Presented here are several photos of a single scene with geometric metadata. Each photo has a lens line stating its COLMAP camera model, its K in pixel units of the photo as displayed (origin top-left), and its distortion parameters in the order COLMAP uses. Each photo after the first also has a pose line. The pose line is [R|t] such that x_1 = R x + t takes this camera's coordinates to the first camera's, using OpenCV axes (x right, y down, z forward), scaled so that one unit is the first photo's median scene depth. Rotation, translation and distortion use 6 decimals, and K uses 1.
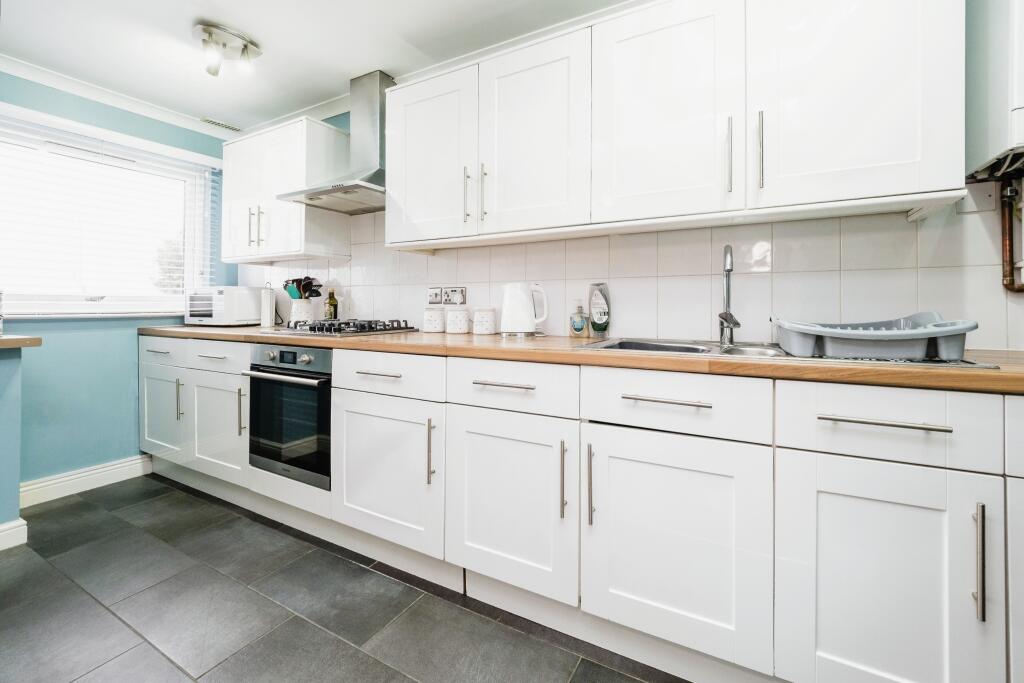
lens RADIAL K [[436.9, 0, 512.0], [0, 436.9, 297.1], [0, 0, 1]] dist [0.011016, -0.000011]
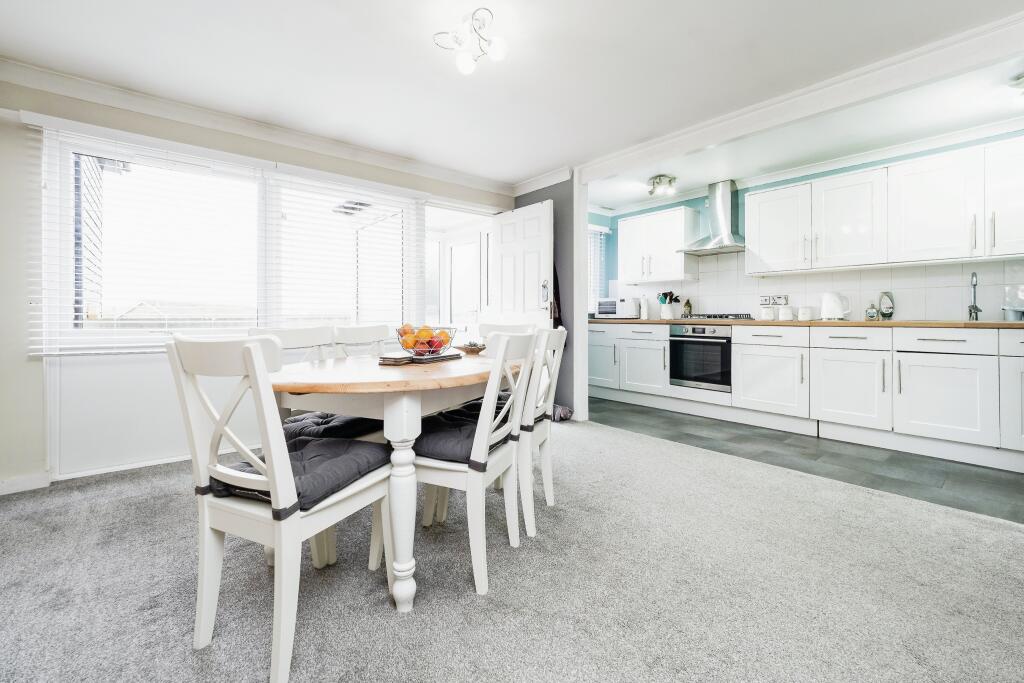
lens RADIAL K [[432.2, 0, 517.6], [0, 432.2, 309.1], [0, 0, 1]] dist [-0.003765, -0.000550]
pose [[0.939244, -0.004787, -0.343218, -0.618201], [0.004482, 0.999989, -0.001682, 0.036387], [0.343222, 0.000042, 0.939254, -1.218998]]
